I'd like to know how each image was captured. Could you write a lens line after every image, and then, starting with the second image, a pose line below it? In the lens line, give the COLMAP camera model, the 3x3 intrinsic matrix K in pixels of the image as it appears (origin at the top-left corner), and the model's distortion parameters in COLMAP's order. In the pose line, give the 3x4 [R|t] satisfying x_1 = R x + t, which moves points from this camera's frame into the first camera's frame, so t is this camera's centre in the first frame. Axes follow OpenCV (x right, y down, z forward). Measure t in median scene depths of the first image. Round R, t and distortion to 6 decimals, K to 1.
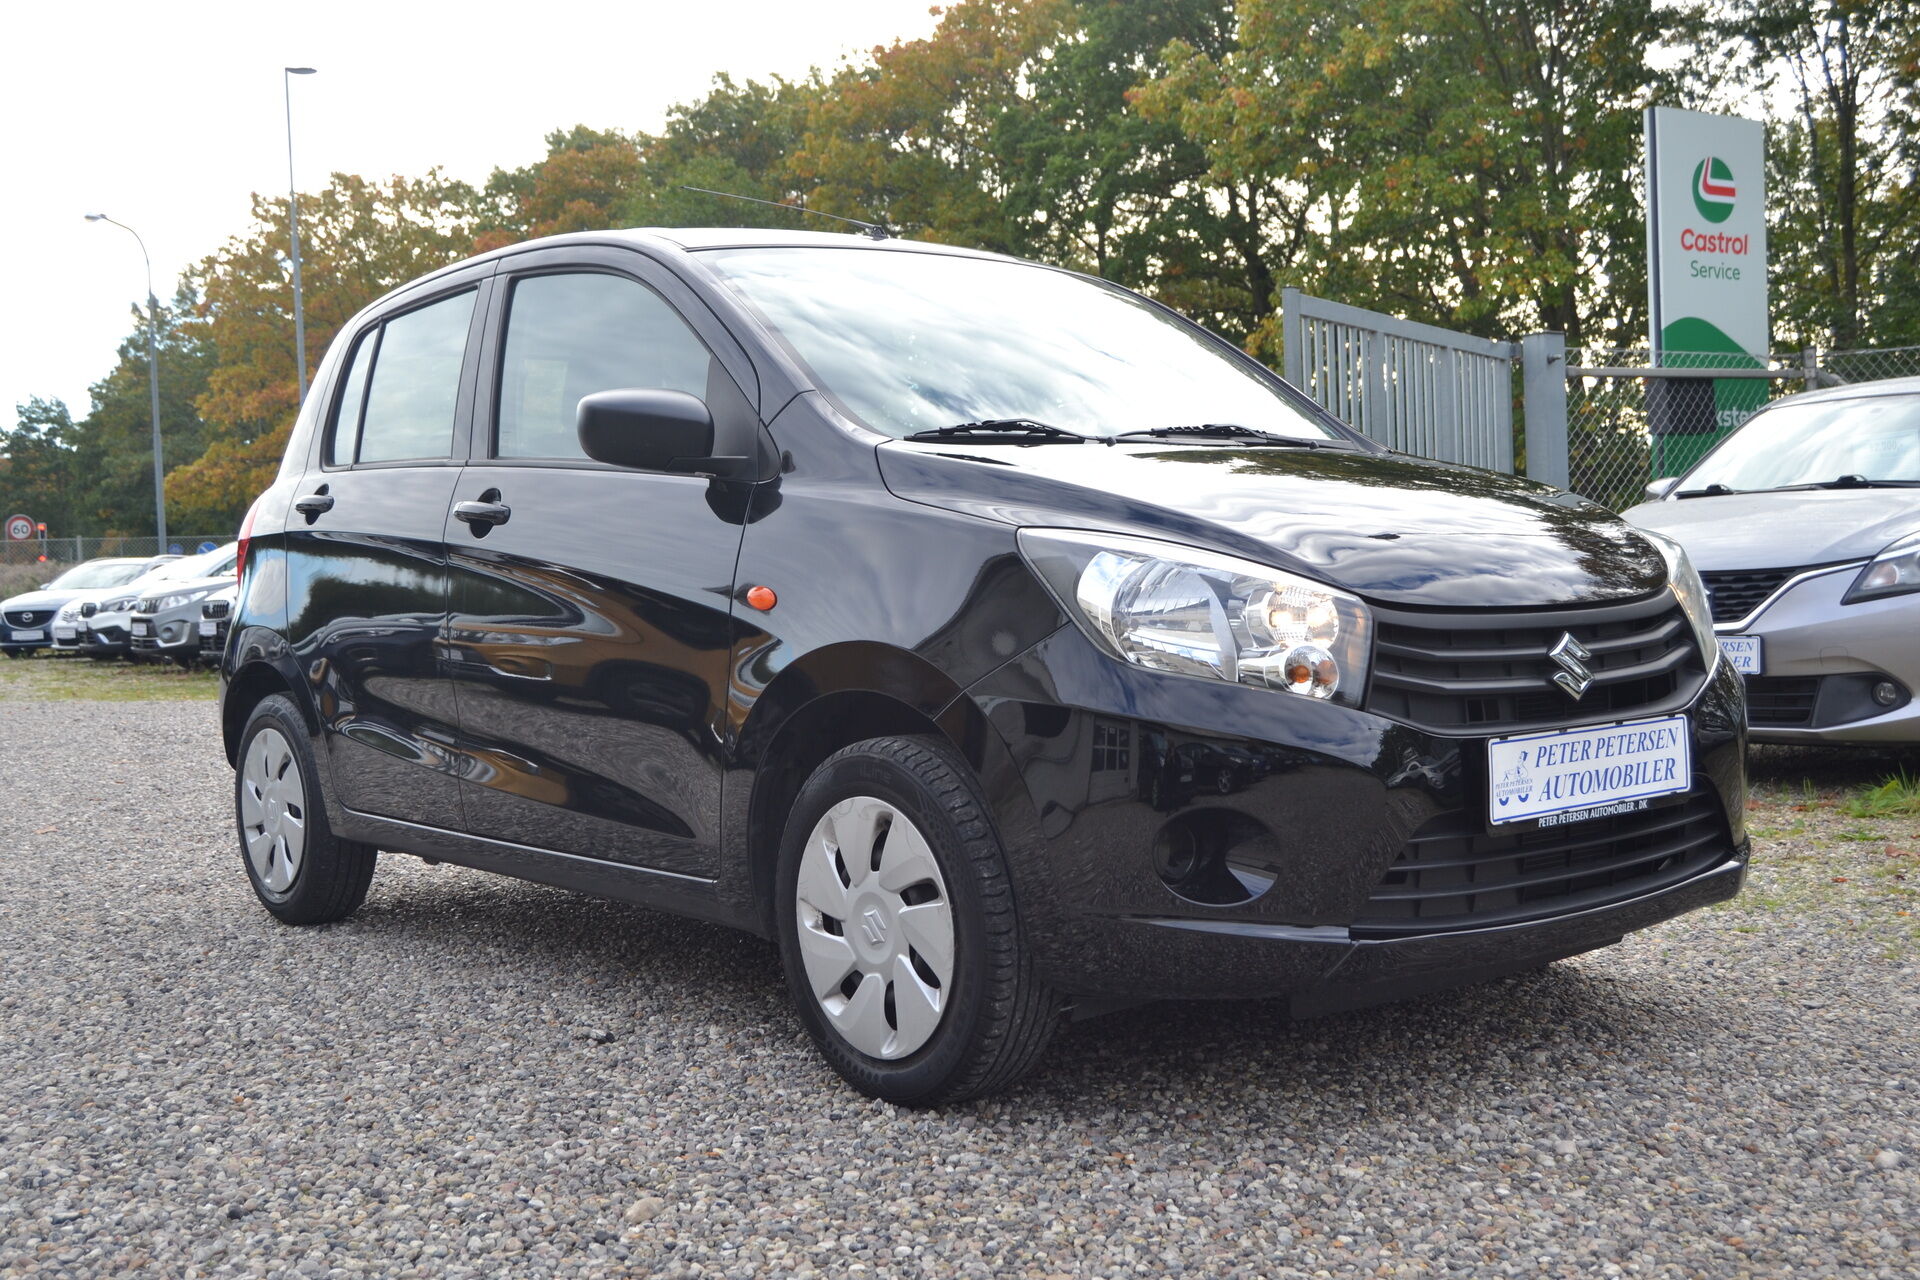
lens RADIAL K [[2085.1, 0, 961.8], [0, 2085.1, 643.4], [0, 0, 1]] dist [-0.045896, 0.000000]
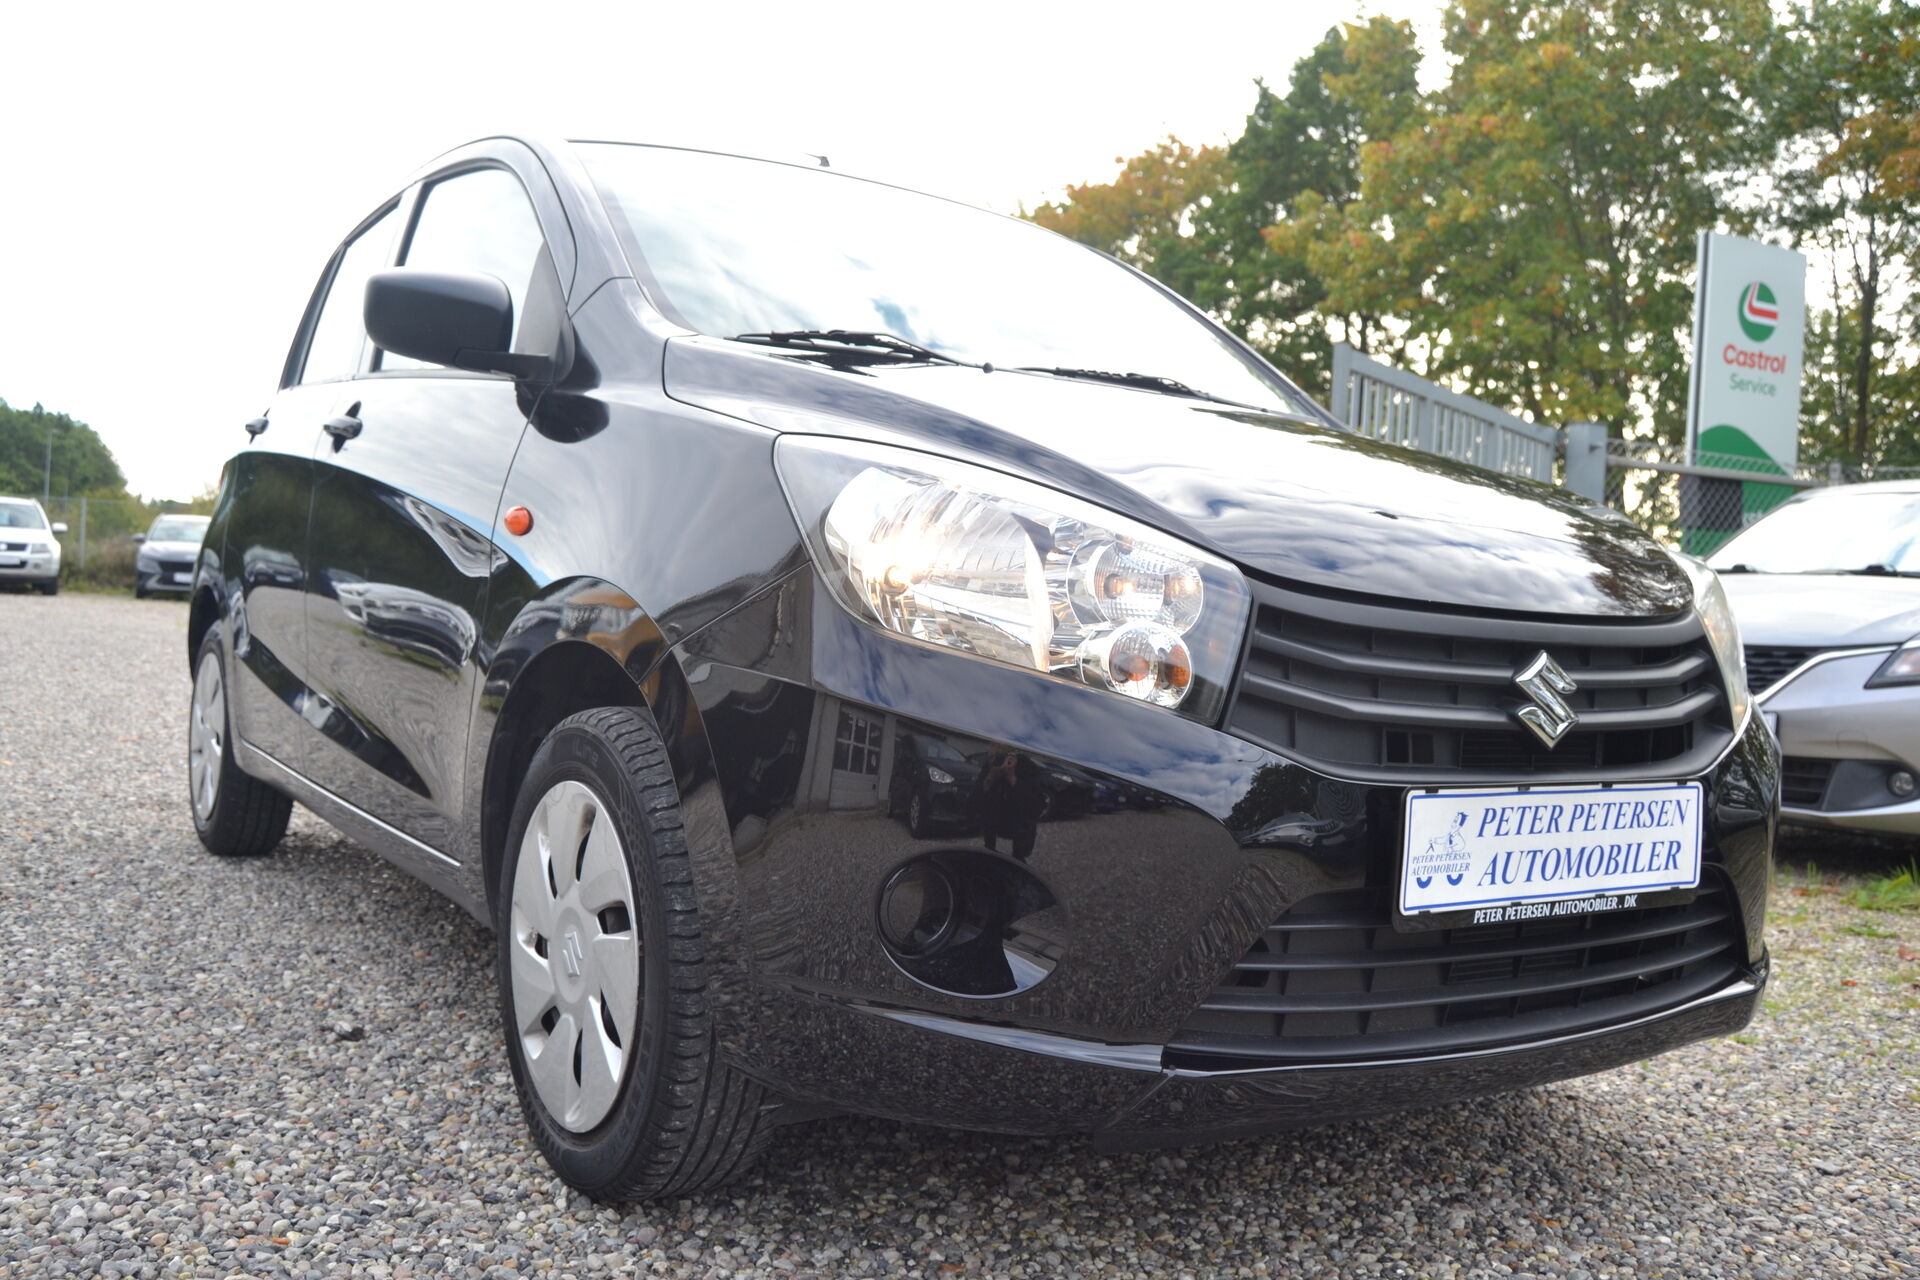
lens RADIAL K [[1649.7, 0, 961.7], [0, 1649.7, 649.2], [0, 0, 1]] dist [-0.068198, 0.020782]
pose [[0.991704, 0.094179, -0.087487, 0.132665], [-0.095052, 0.995455, -0.005854, 0.015038], [0.086538, 0.014122, 0.996148, 0.395071]]
